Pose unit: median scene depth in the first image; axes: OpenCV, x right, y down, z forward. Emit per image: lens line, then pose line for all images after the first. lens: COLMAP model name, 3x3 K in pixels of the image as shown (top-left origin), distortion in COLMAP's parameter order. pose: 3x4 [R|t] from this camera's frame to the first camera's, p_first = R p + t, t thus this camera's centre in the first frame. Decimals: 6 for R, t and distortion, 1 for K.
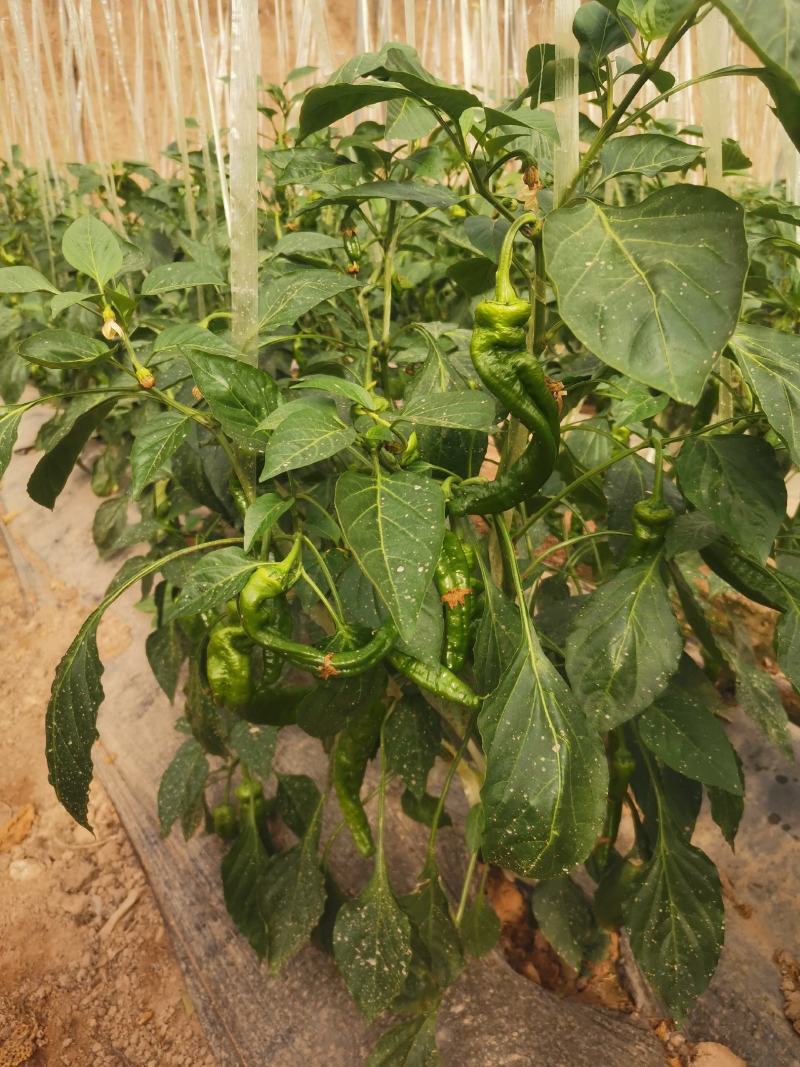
lens RADIAL K [[788.2, 0, 402.3], [0, 788.2, 534.8], [0, 0, 1]] dist [0.002578, -0.001234]
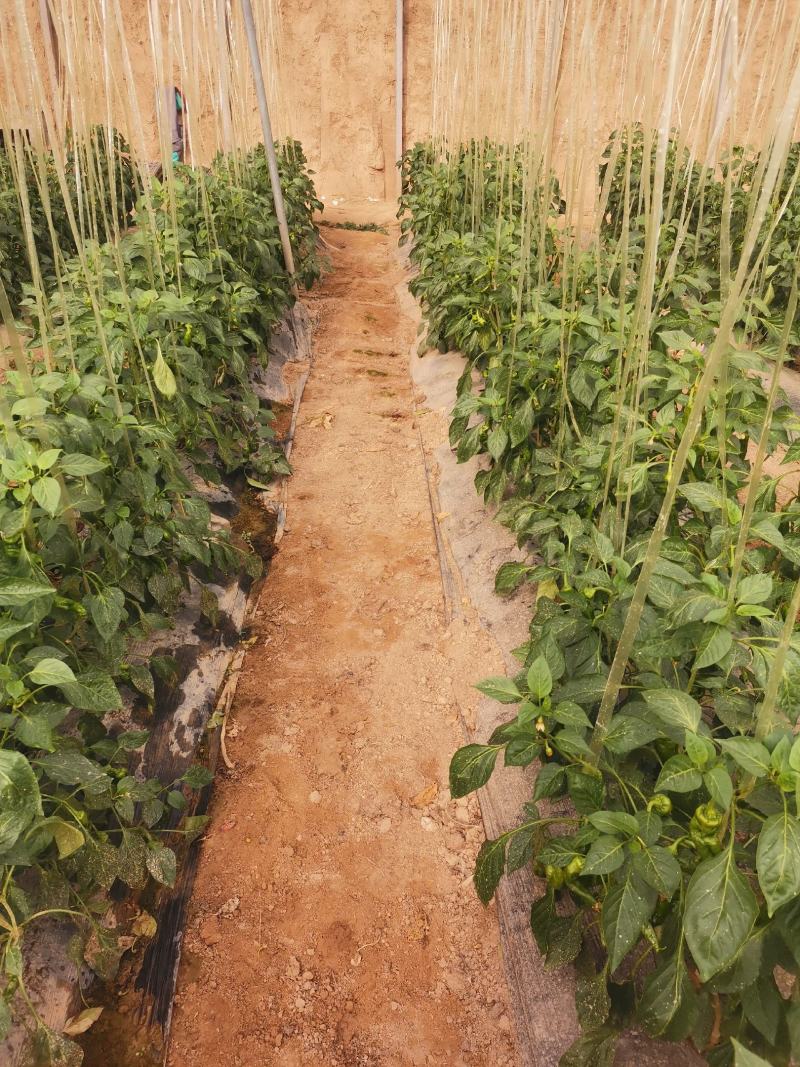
lens RADIAL K [[788.2, 0, 399.8], [0, 788.2, 531.5], [0, 0, 1]] dist [0.002578, -0.001234]
pose [[0.872752, 0.265924, -0.409376, 0.026096], [-0.192050, 0.958019, 0.212878, -0.632251], [0.448800, -0.107169, 0.887183, -0.599741]]
